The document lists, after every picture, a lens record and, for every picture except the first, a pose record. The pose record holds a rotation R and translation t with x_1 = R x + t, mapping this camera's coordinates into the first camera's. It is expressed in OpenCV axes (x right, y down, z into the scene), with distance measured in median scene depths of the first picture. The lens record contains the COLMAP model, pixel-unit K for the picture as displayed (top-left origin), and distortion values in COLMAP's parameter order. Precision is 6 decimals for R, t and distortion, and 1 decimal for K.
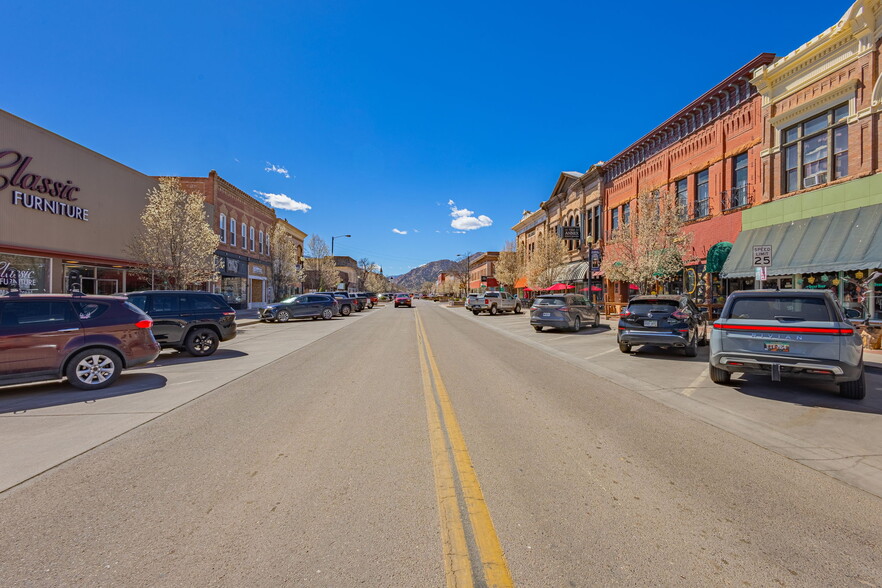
lens RADIAL K [[406.2, 0, 441.0], [0, 406.2, 294.0], [0, 0, 1]] dist [0.011244, -0.005990]
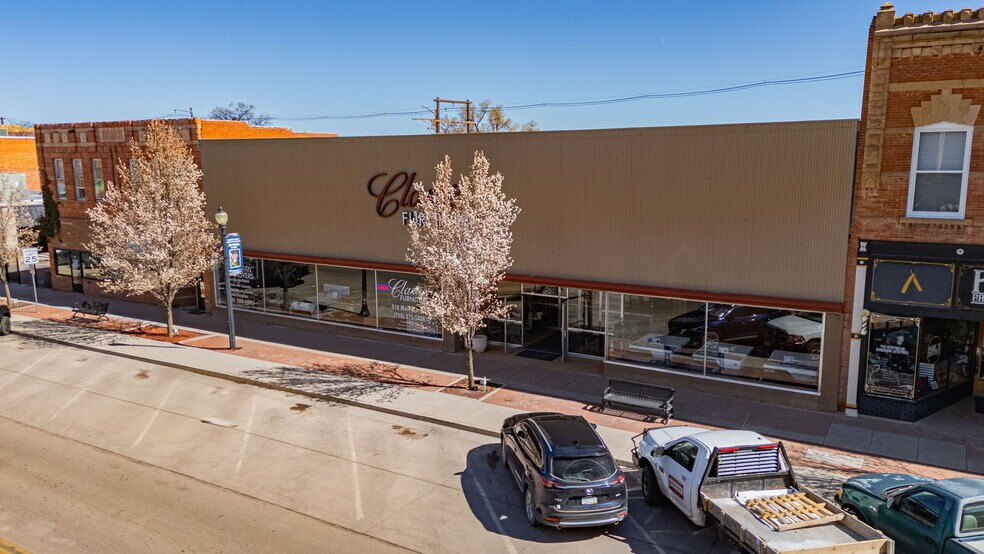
lens RADIAL K [[717.8, 0, 492.0], [0, 717.8, 277.0], [0, 0, 1]] dist [0.087193, -0.072831]
pose [[-0.586135, 0.131303, -0.799503, 0.259517], [0.009859, 0.987864, 0.155009, -0.337378], [0.810153, 0.082974, -0.580316, 2.057431]]
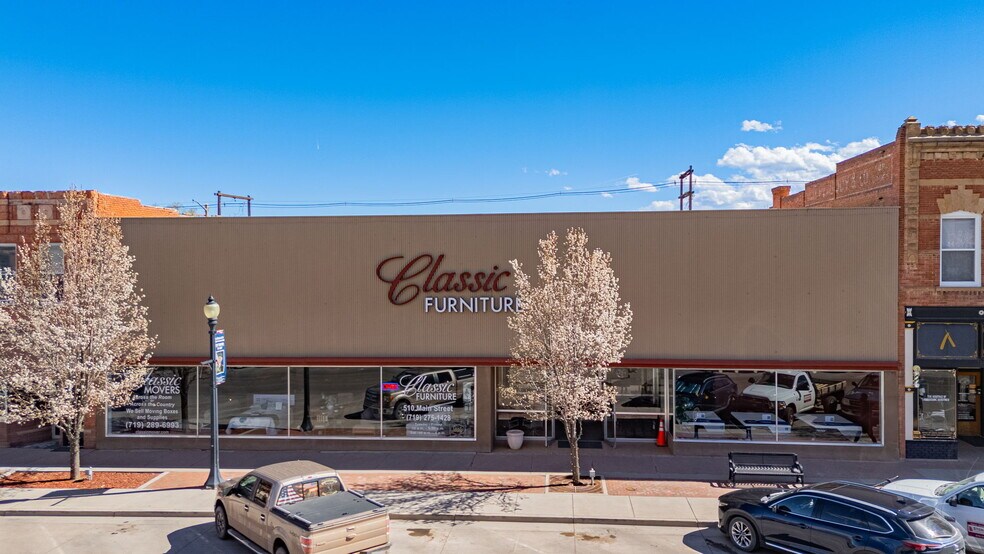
lens RADIAL K [[717.8, 0, 492.0], [0, 717.8, 277.0], [0, 0, 1]] dist [0.087193, -0.072831]
pose [[-0.167965, 0.007560, -0.985764, 0.475926], [0.011546, 0.999917, 0.005701, -0.281927], [0.985725, -0.010424, -0.168039, 1.305794]]
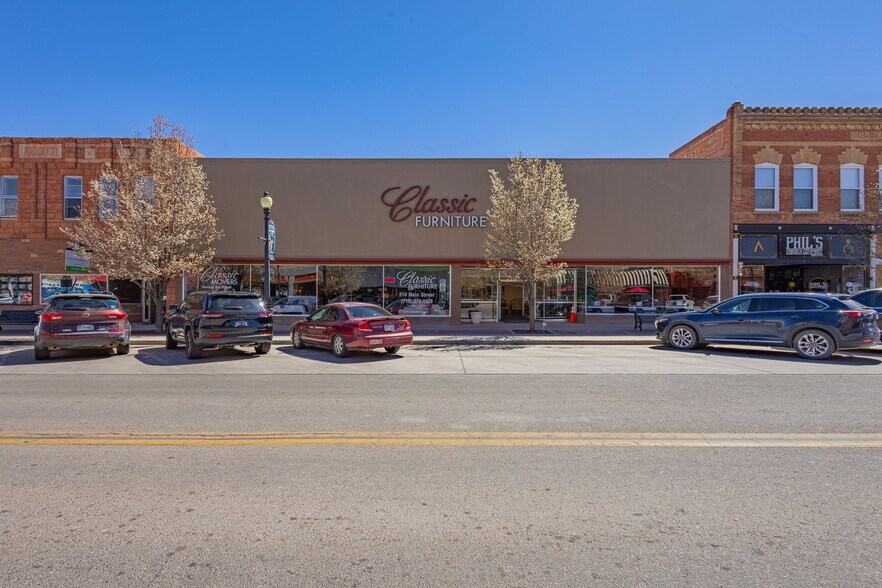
lens RADIAL K [[406.2, 0, 441.0], [0, 406.2, 294.0], [0, 0, 1]] dist [0.011244, -0.005990]
pose [[-0.077790, -0.006325, -0.996950, 0.221293], [0.001486, 0.999978, -0.006460, 0.003551], [0.996969, -0.001984, -0.077779, 1.086361]]
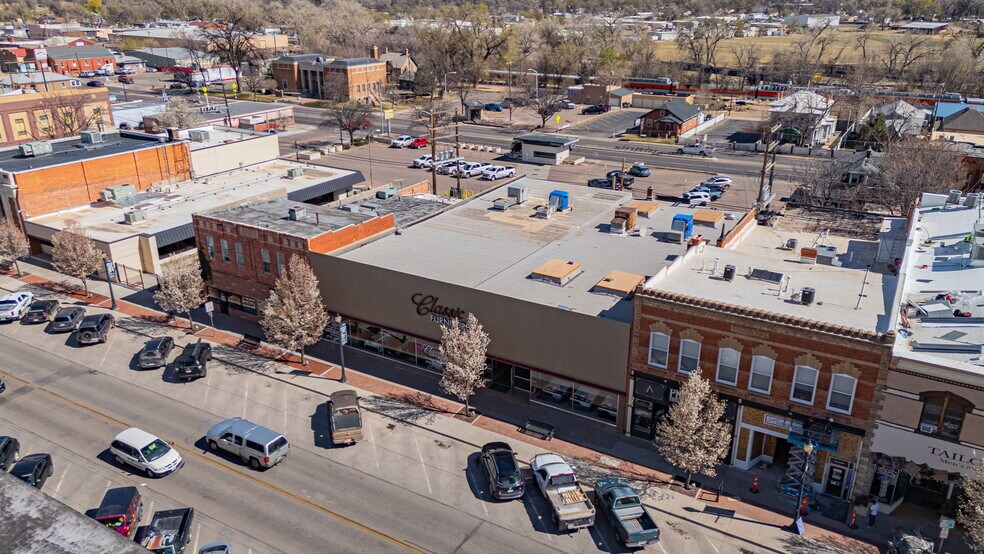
lens RADIAL K [[717.8, 0, 492.0], [0, 717.8, 277.0], [0, 0, 1]] dist [0.087193, -0.072831]
pose [[-0.565665, 0.296059, -0.769657, 1.296514], [0.000097, 0.933355, 0.358956, -1.536107], [0.824635, 0.202974, -0.527995, 2.799488]]
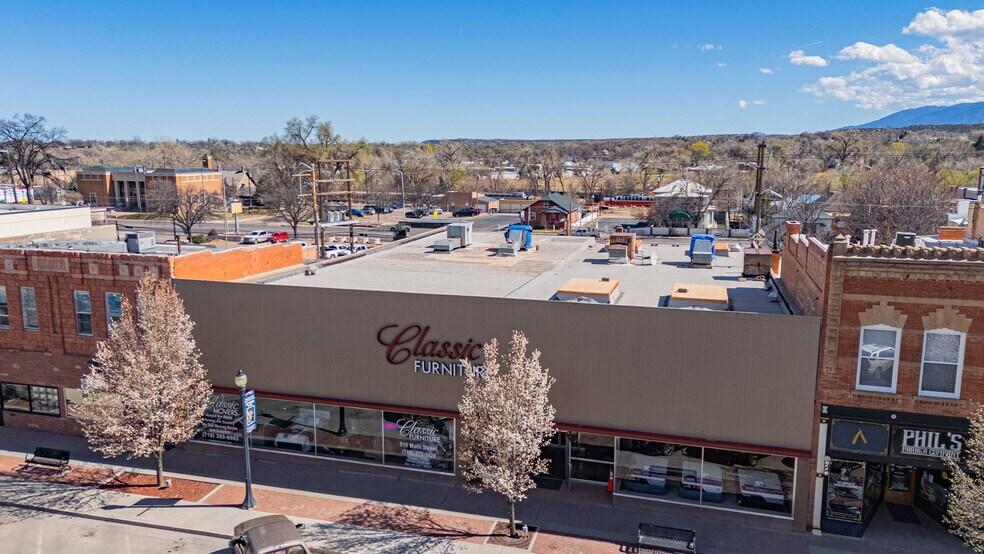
lens RADIAL K [[717.8, 0, 492.0], [0, 717.8, 277.0], [0, 0, 1]] dist [0.087193, -0.072831]
pose [[-0.352961, 0.154735, -0.922754, 0.601347], [0.003946, 0.986468, 0.163909, -0.732679], [0.935630, 0.054213, -0.348795, 1.718951]]
